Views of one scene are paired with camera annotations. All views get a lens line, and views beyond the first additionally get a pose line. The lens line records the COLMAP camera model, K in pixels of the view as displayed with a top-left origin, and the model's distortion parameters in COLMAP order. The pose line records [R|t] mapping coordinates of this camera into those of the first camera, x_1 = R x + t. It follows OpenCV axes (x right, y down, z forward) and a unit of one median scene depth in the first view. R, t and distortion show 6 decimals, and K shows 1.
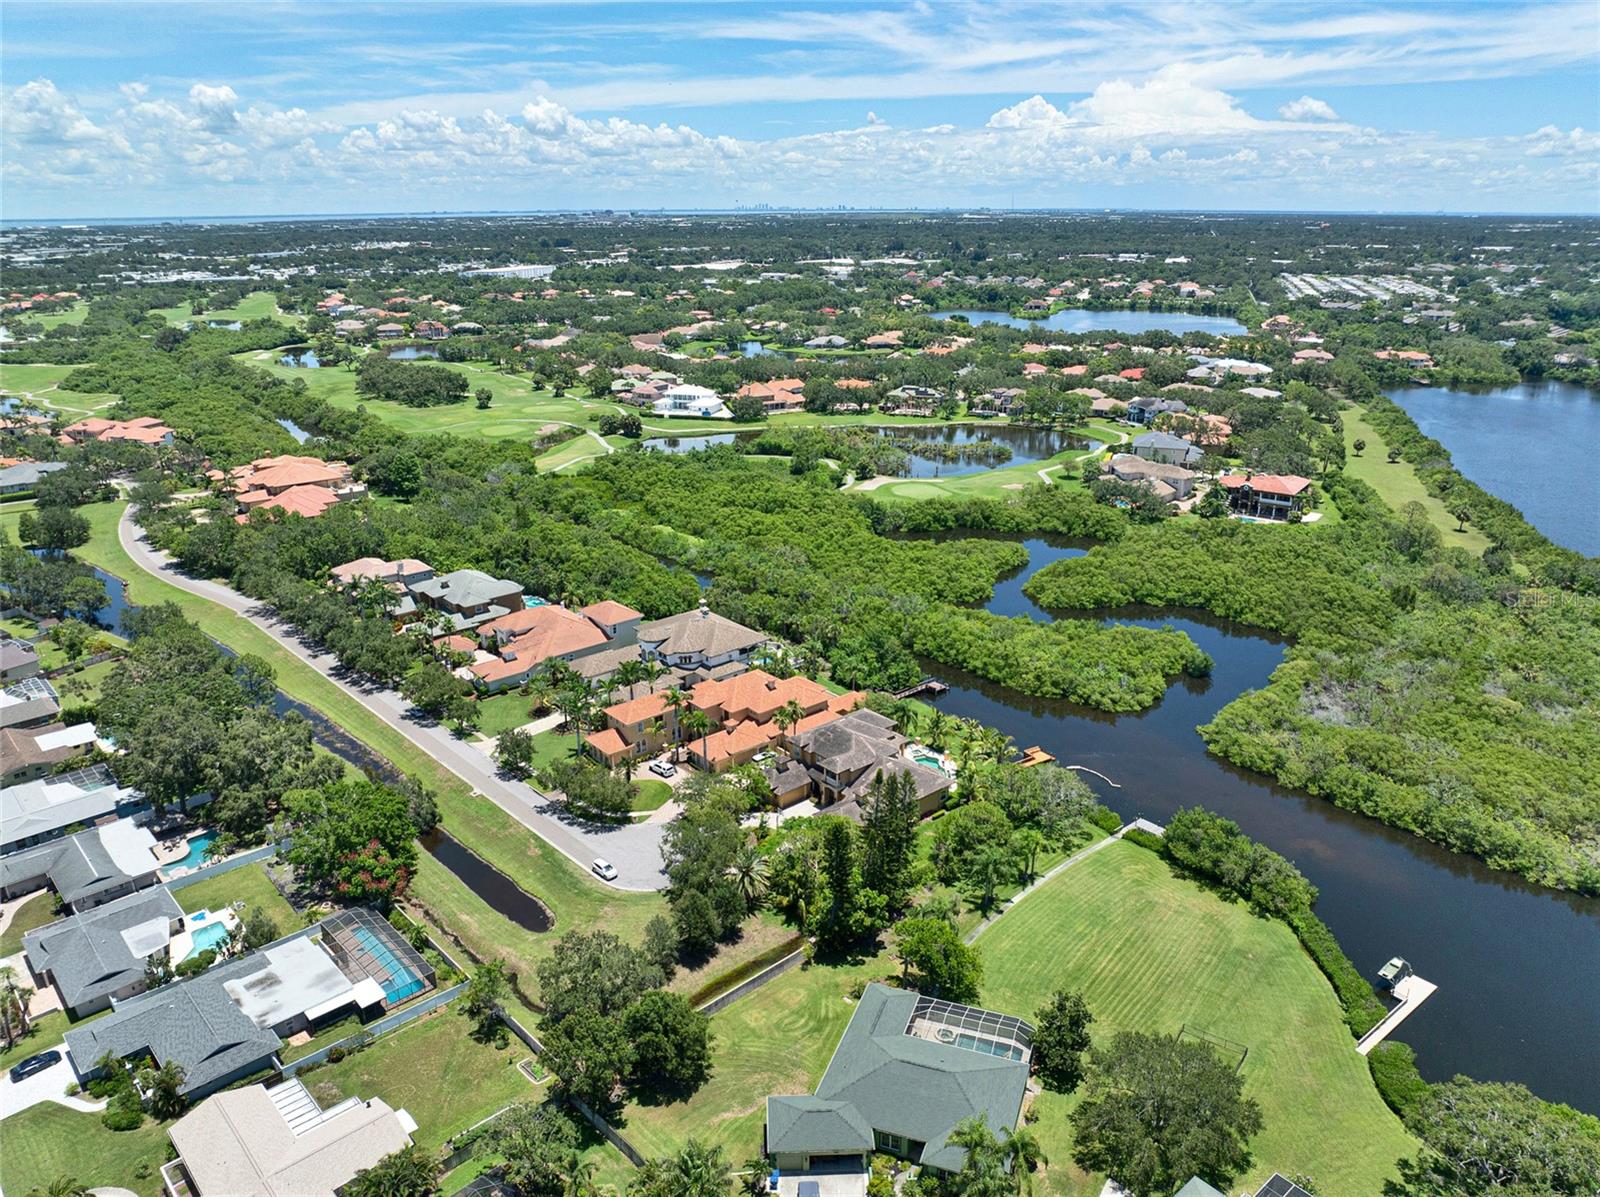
lens RADIAL K [[1118.7, 0, 804.6], [0, 1118.7, 603.3], [0, 0, 1]] dist [-0.048711, 0.026111]
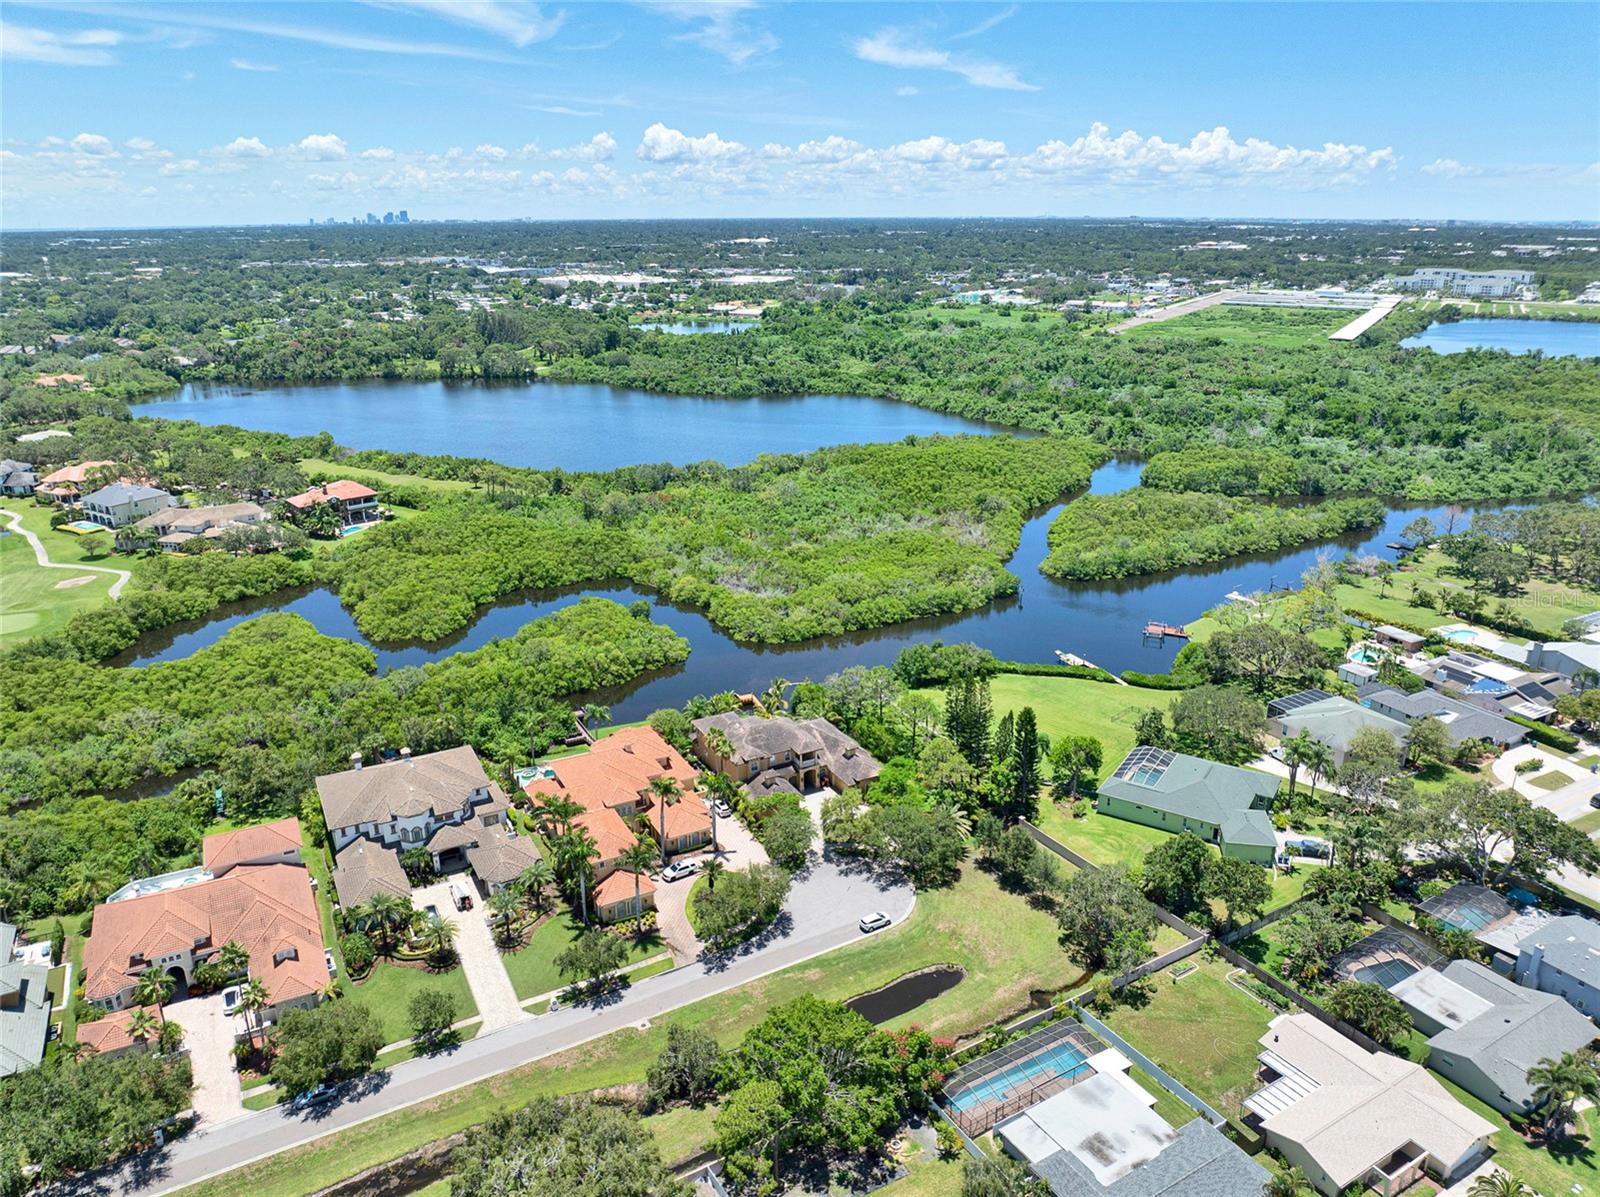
lens RADIAL K [[1118.7, 0, 804.6], [0, 1118.7, 603.3], [0, 0, 1]] dist [-0.048711, 0.026111]
pose [[0.223723, -0.318530, 0.921133, -0.802409], [0.330842, 0.913793, 0.235638, -0.201910], [-0.916783, 0.252033, 0.309819, 0.579878]]
